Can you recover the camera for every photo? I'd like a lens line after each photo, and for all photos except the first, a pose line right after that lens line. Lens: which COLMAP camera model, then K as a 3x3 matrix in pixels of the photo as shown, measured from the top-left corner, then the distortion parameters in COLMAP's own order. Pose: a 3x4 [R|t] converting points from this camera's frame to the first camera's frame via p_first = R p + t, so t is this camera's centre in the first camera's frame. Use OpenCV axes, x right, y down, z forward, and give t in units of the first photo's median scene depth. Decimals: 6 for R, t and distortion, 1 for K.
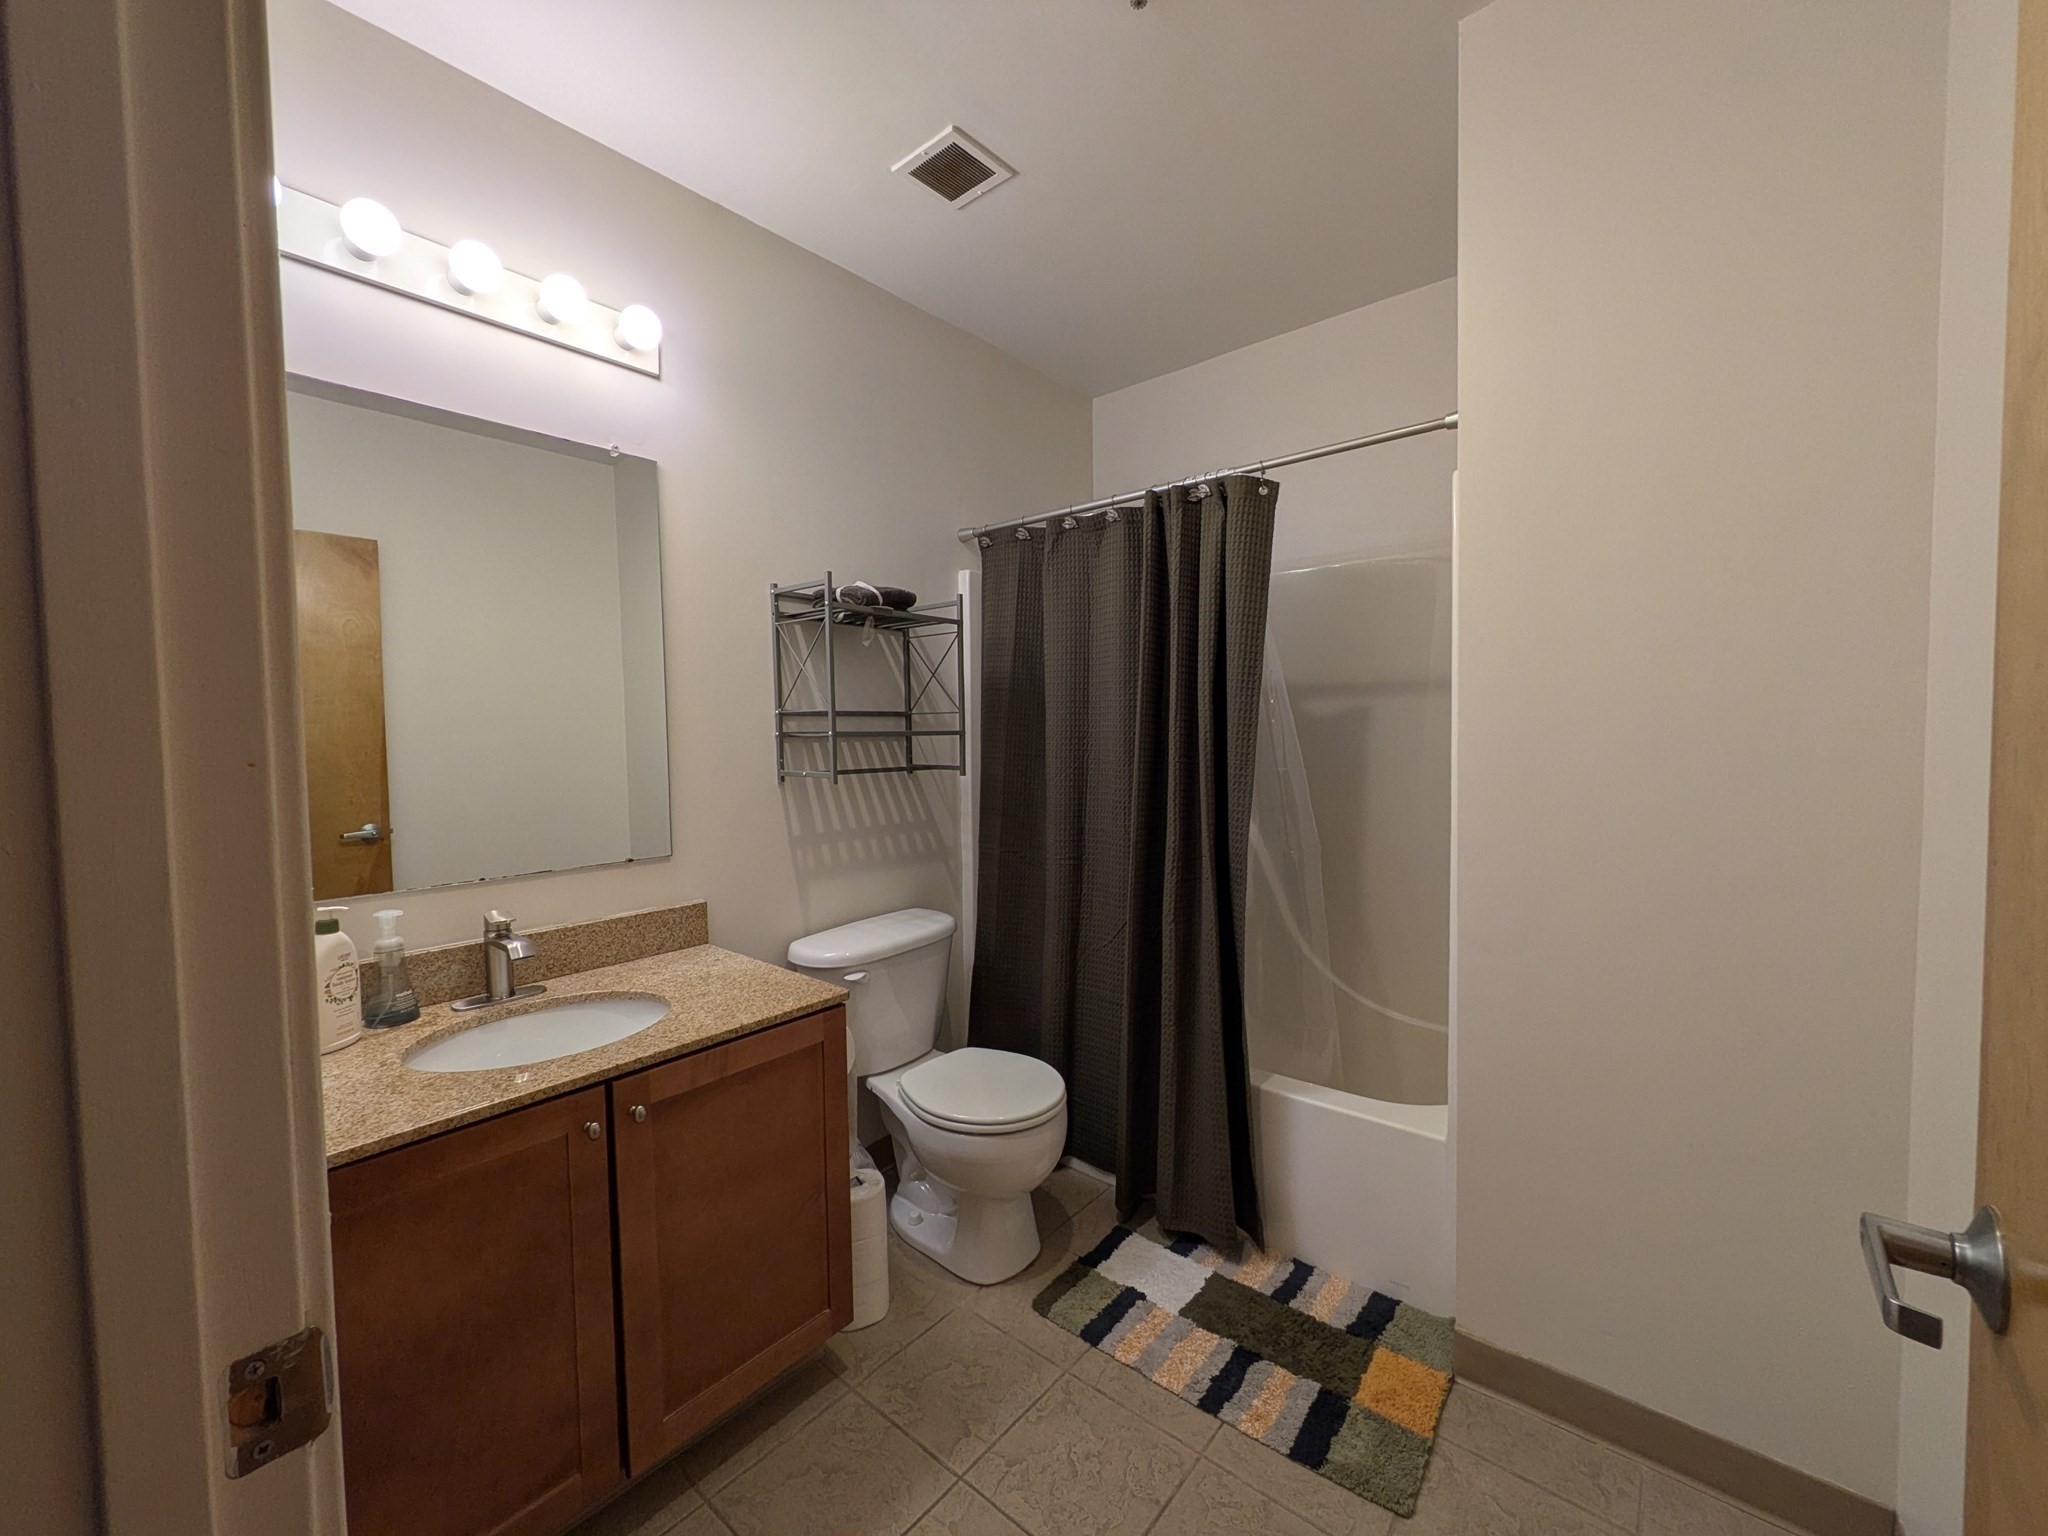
lens RADIAL K [[816.1, 0, 1025.0], [0, 816.1, 756.4], [0, 0, 1]] dist [-0.008730, -0.001080]
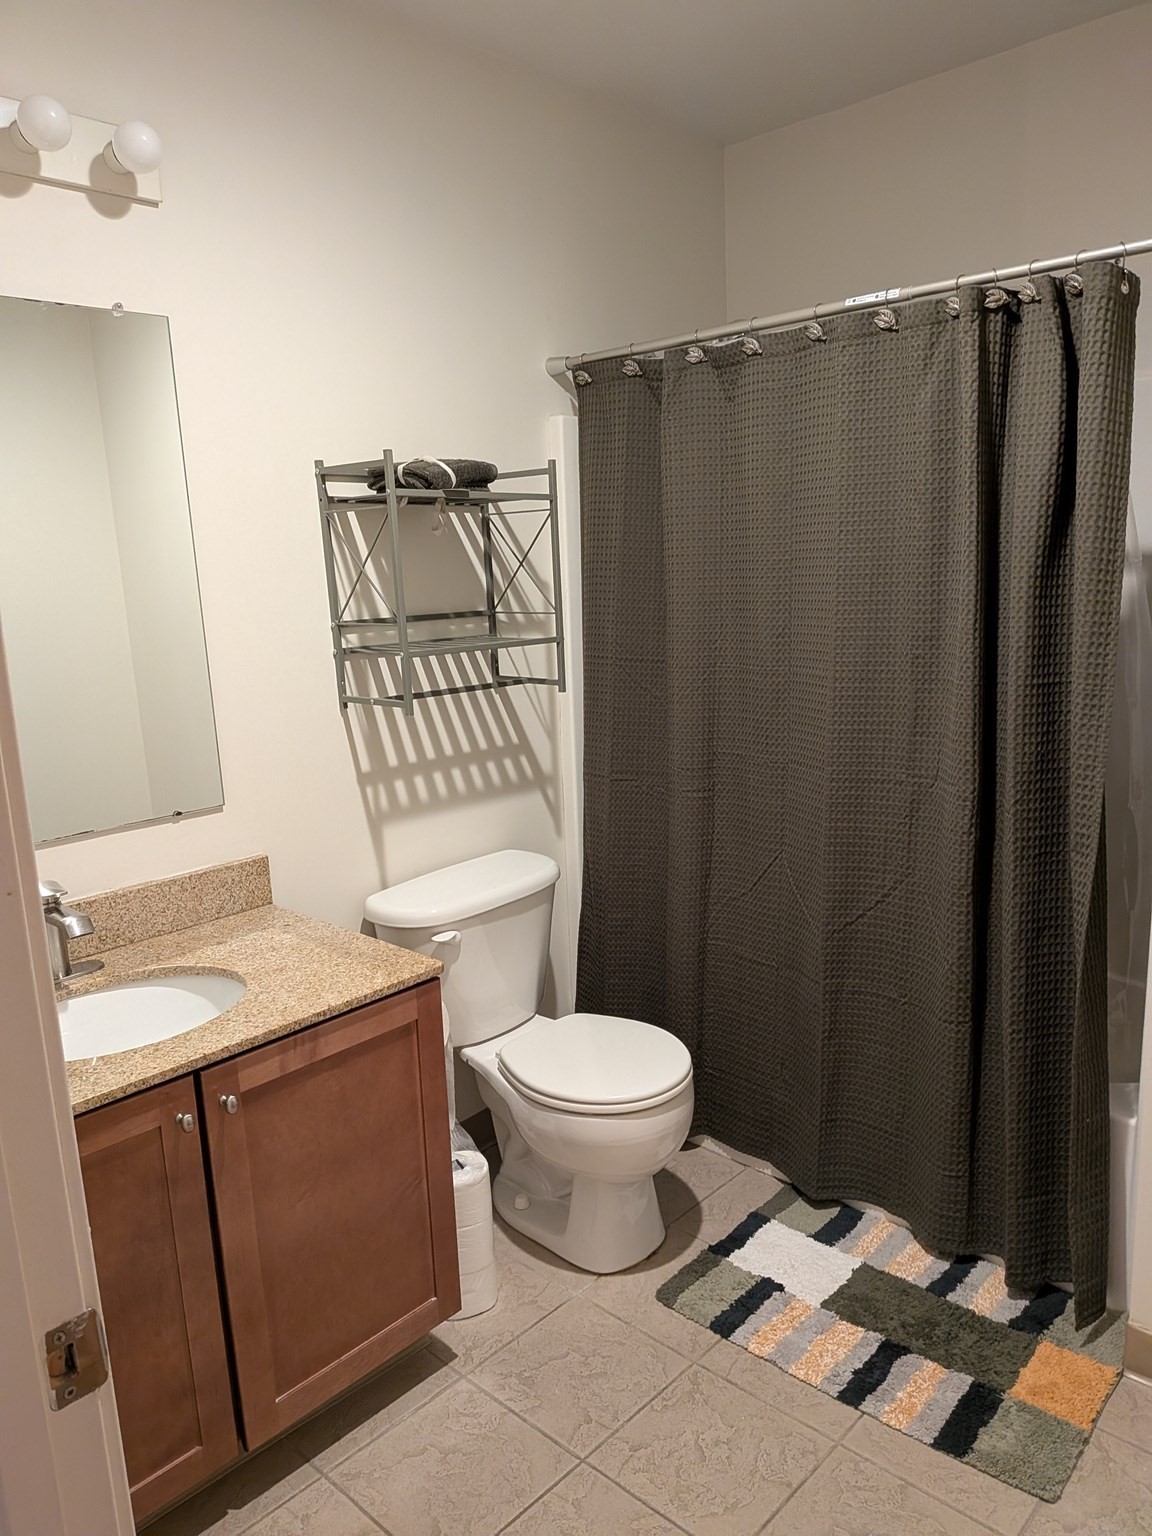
lens RADIAL K [[1103.8, 0, 581.3], [0, 1103.8, 784.2], [0, 0, 1]] dist [0.040074, -0.082671]
pose [[0.998255, -0.015389, -0.057015, 0.004632], [0.024479, 0.986429, 0.162352, -0.090207], [0.053742, -0.163465, 0.985084, -0.130829]]
